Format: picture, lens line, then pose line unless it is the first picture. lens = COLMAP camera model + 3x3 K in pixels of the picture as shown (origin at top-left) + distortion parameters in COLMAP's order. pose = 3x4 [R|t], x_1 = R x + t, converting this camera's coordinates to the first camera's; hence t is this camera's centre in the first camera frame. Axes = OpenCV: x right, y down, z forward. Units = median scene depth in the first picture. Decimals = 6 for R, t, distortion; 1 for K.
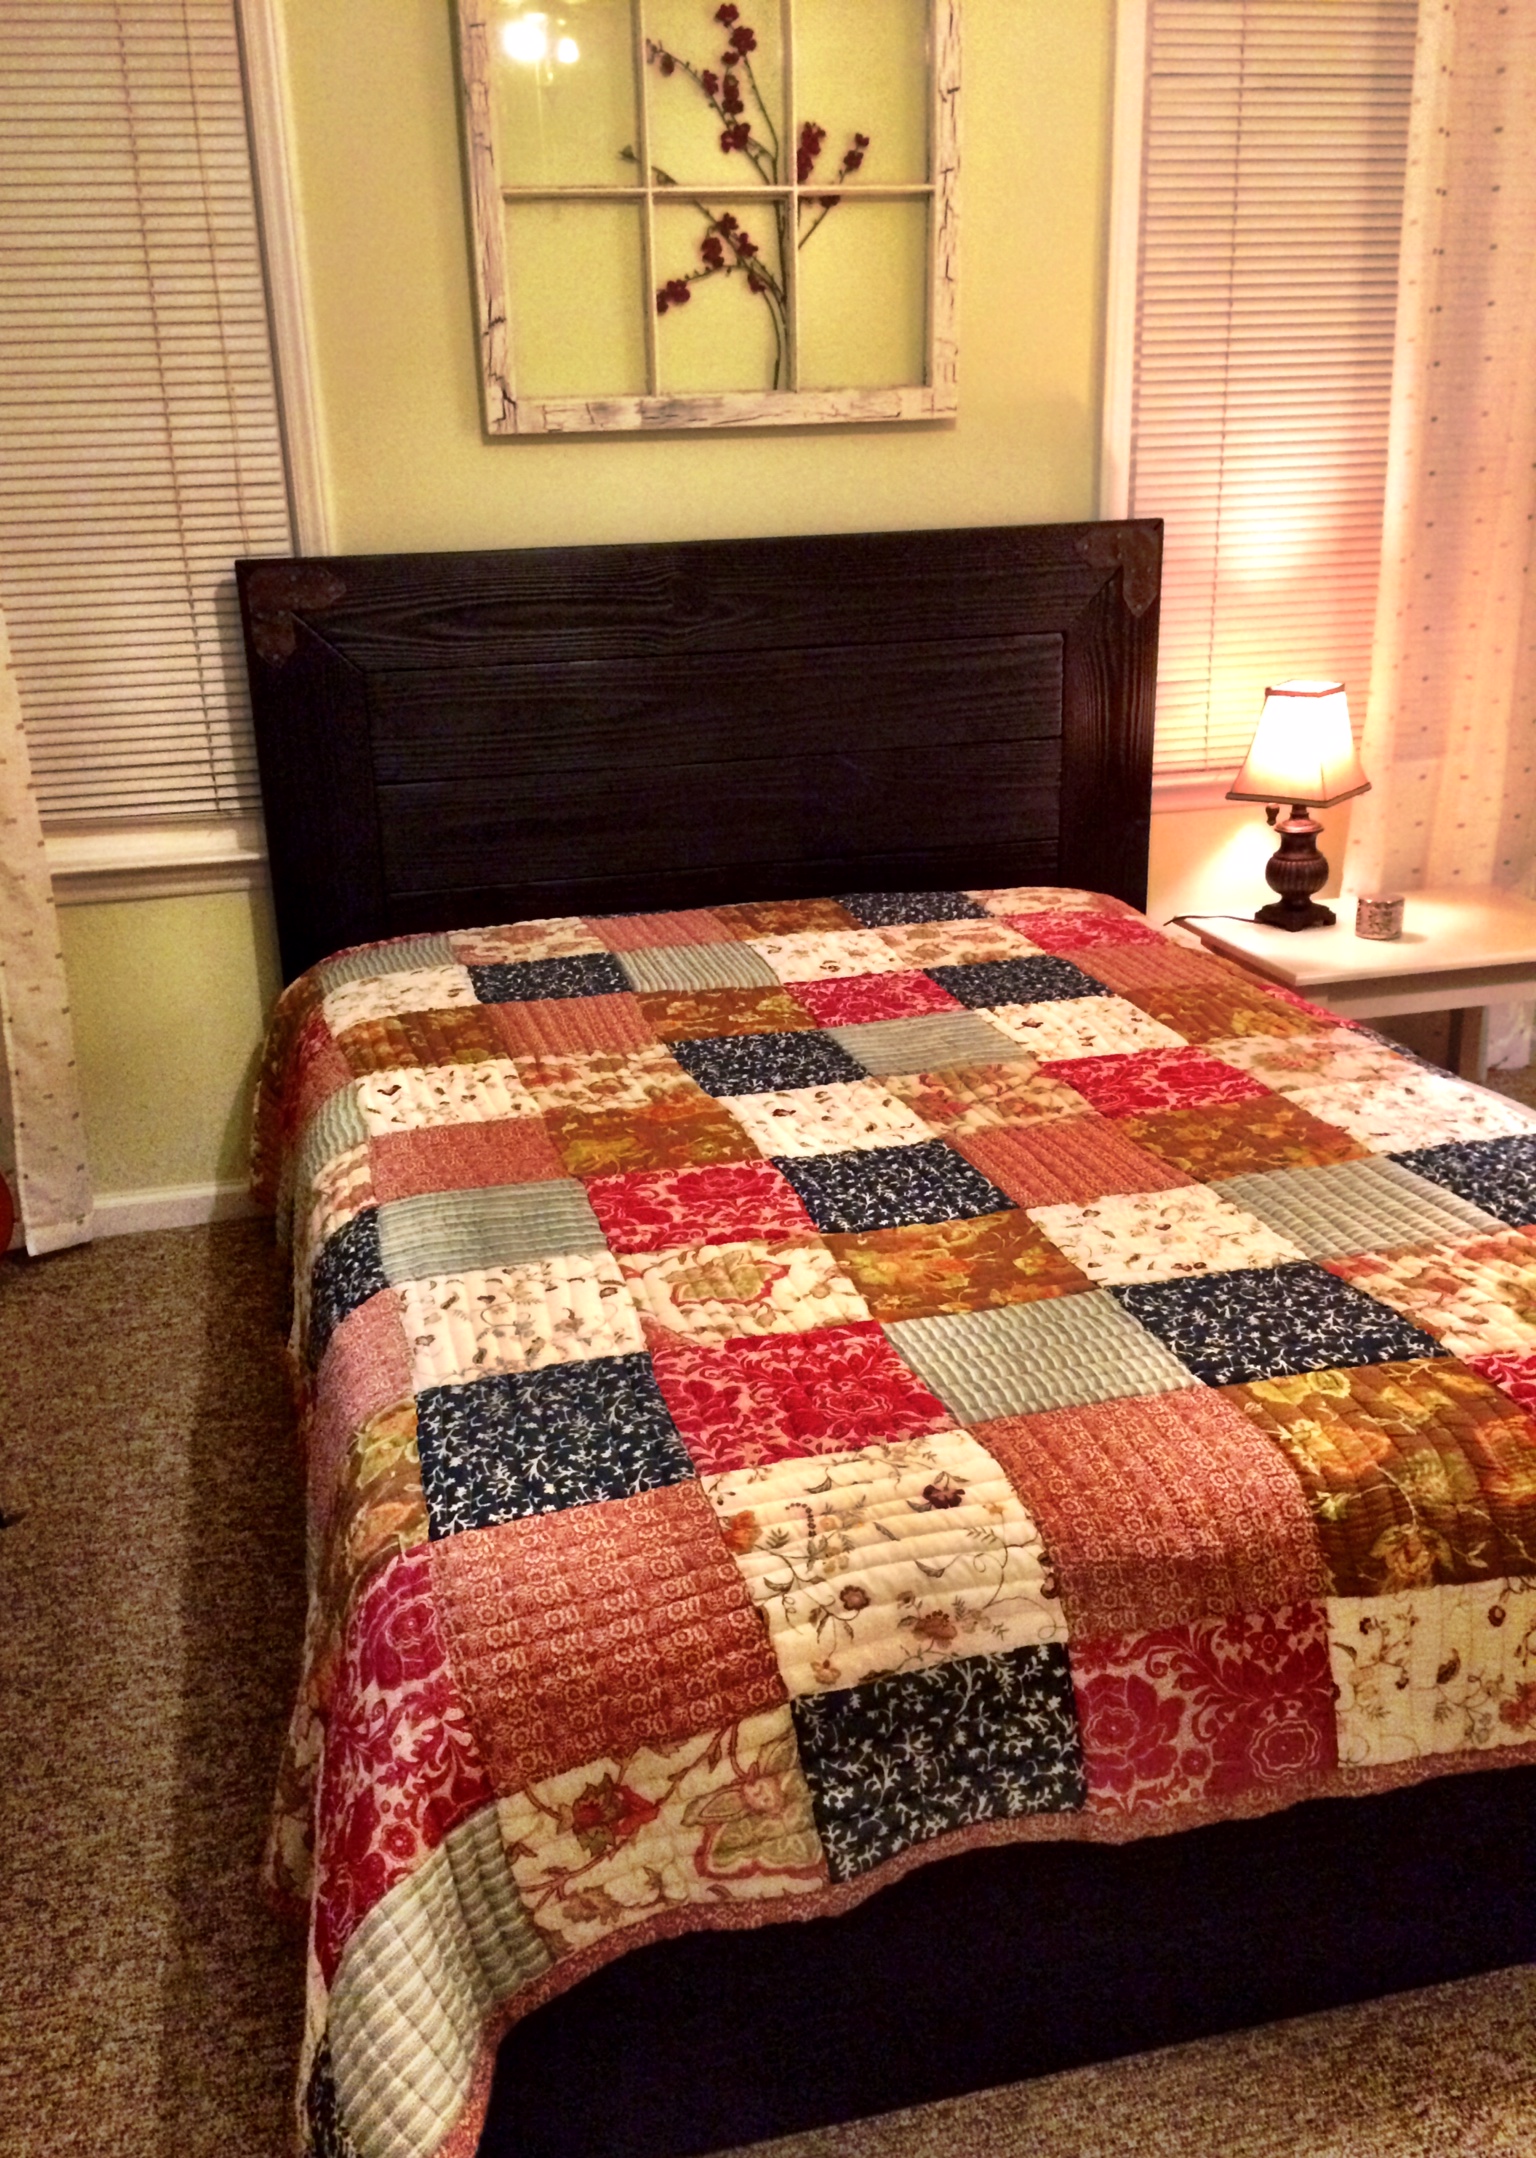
lens RADIAL K [[1907.4, 0, 716.2], [0, 1907.4, 1116.8], [0, 0, 1]] dist [0.029330, -0.037440]
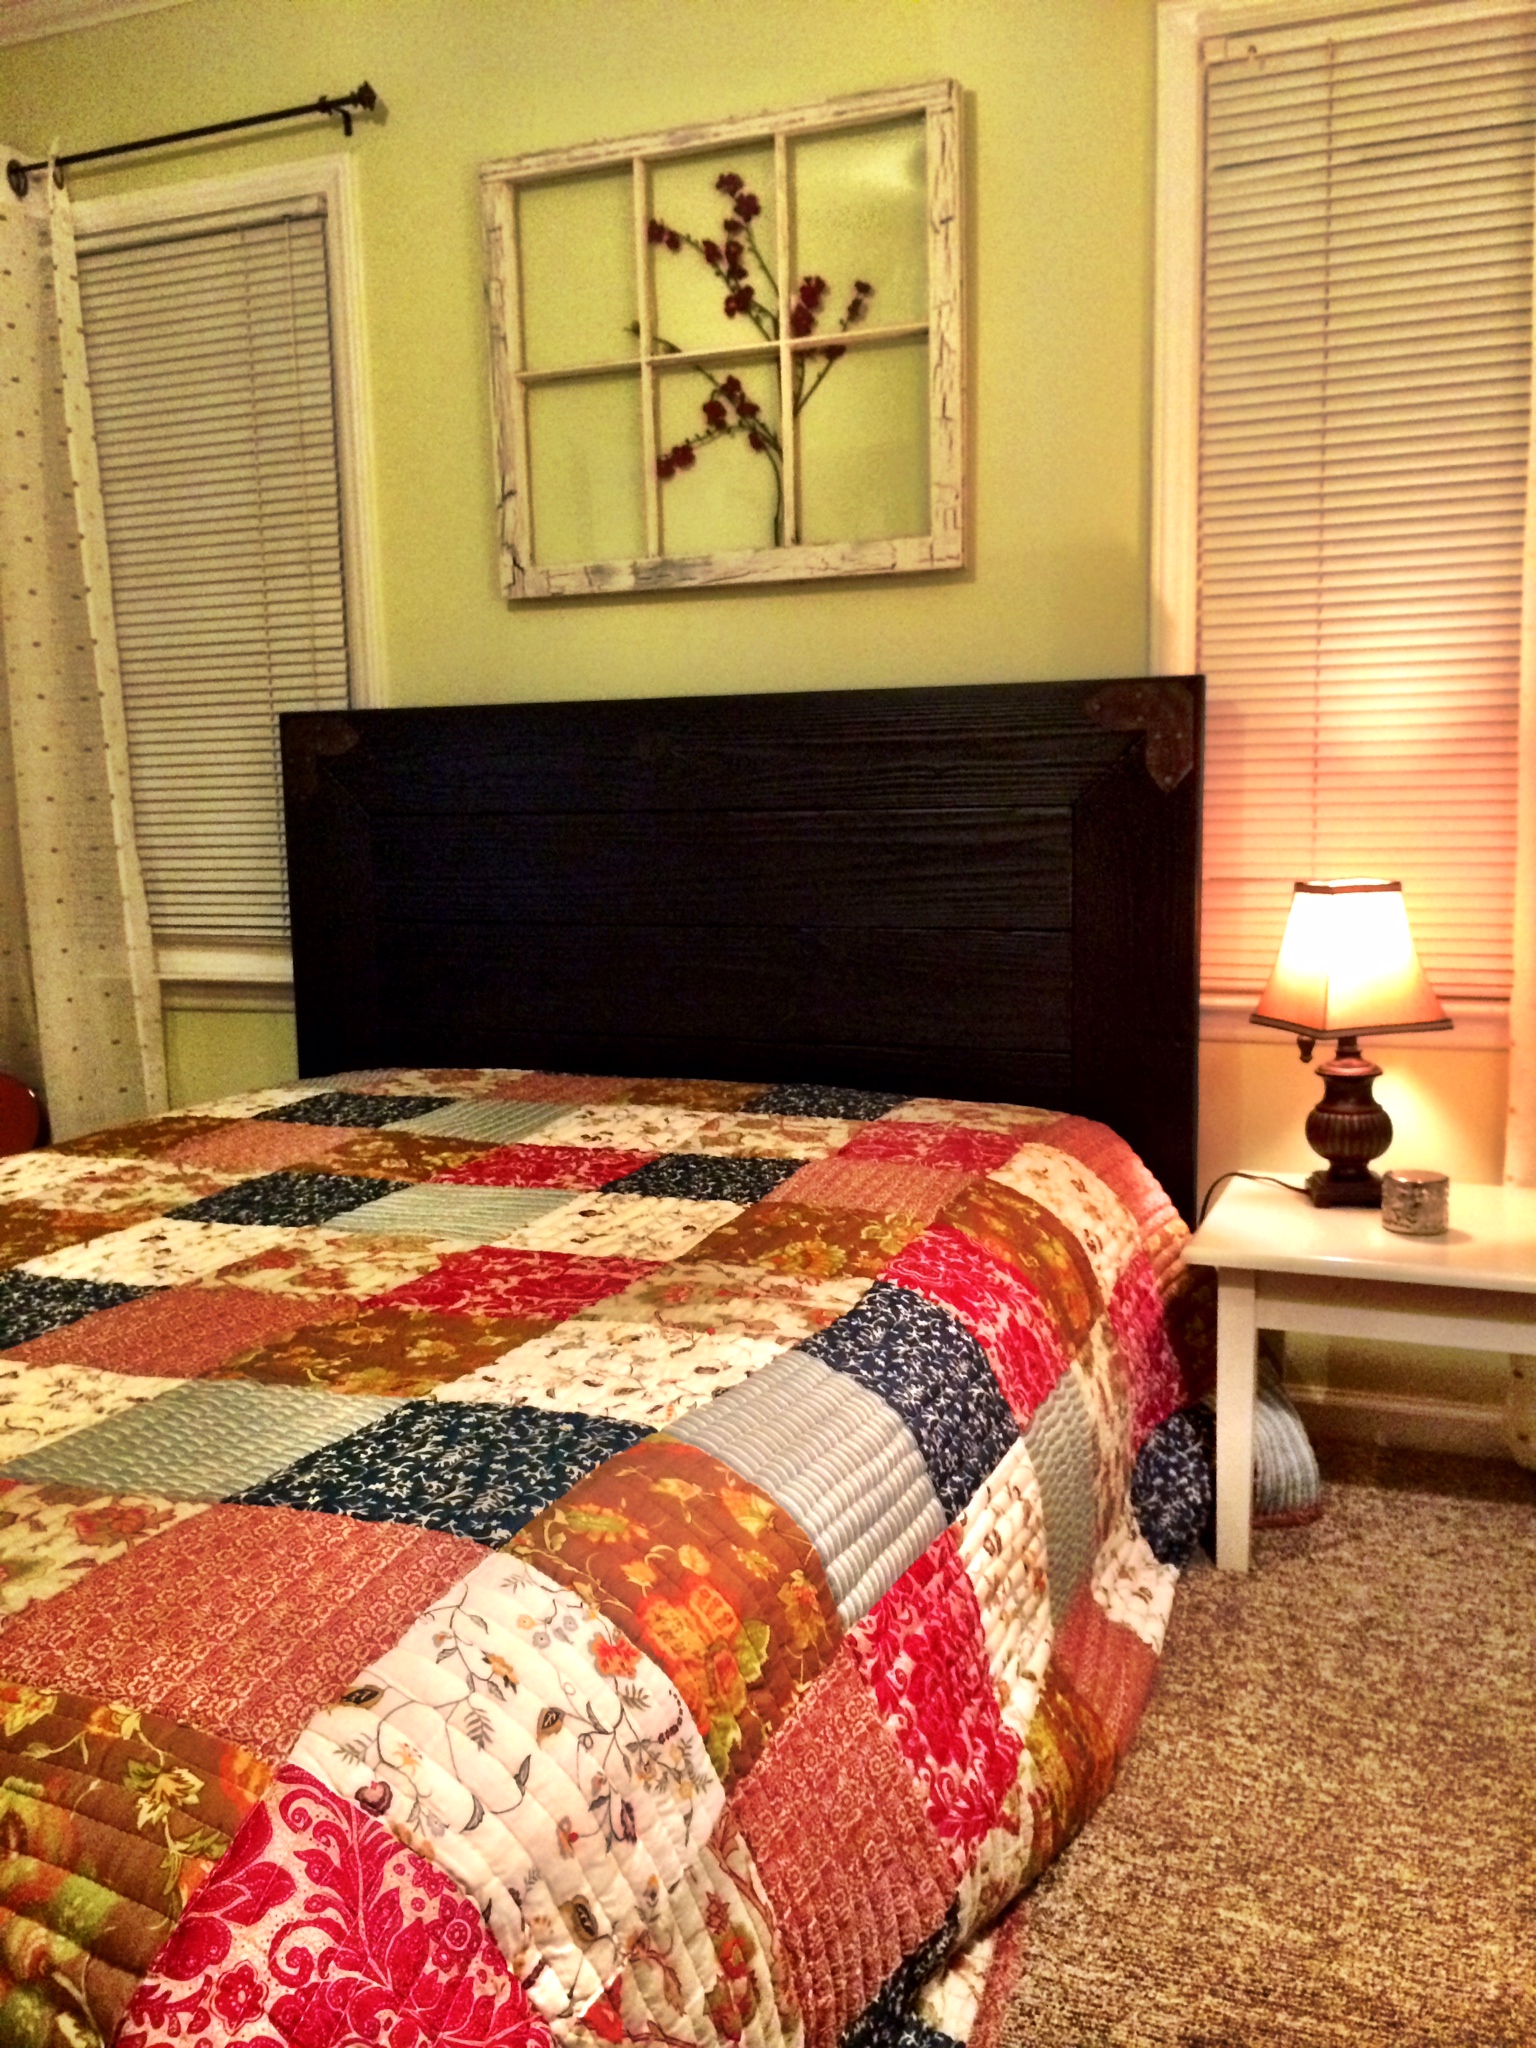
lens RADIAL K [[1770.3, 0, 766.5], [0, 1770.3, 1017.6], [0, 0, 1]] dist [0.039045, -0.054380]
pose [[0.815282, 0.090513, -0.571947, 0.573257], [-0.200595, 0.970697, -0.132322, -0.039173], [0.543210, 0.222609, 0.809548, 0.354880]]
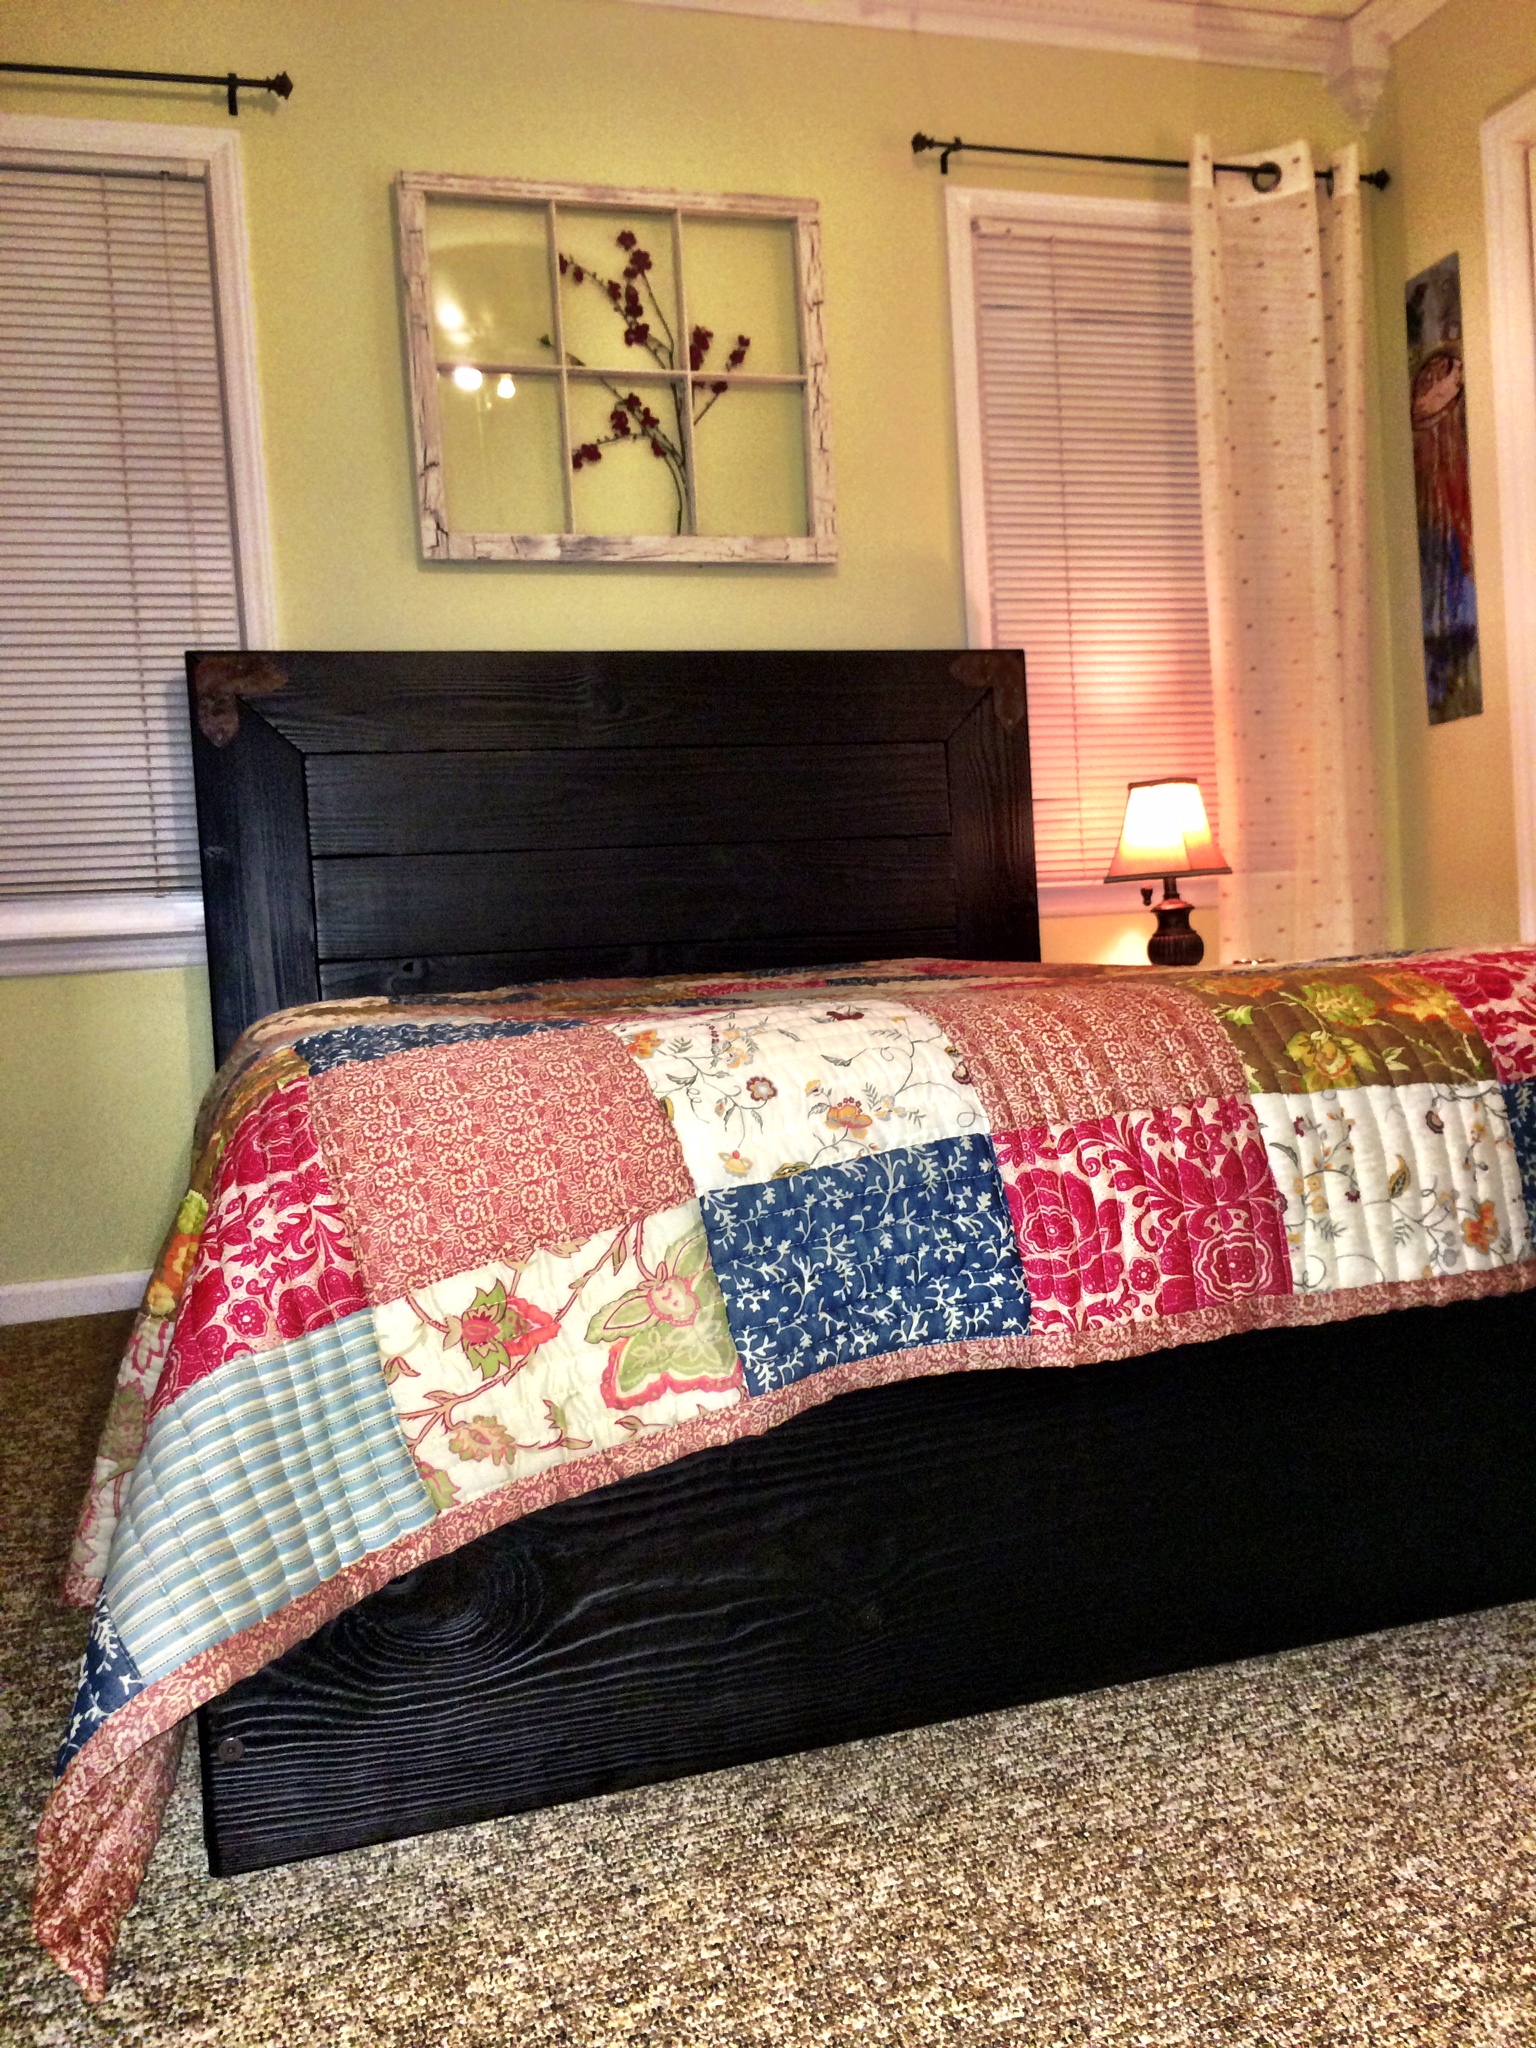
lens RADIAL K [[1770.3, 0, 788.6], [0, 1770.3, 1020.2], [0, 0, 1]] dist [0.039045, -0.054380]
pose [[0.996852, -0.028632, 0.073930, 0.010115], [0.049599, 0.952708, -0.299812, 0.227675], [-0.061849, 0.302535, 0.951129, 0.076374]]
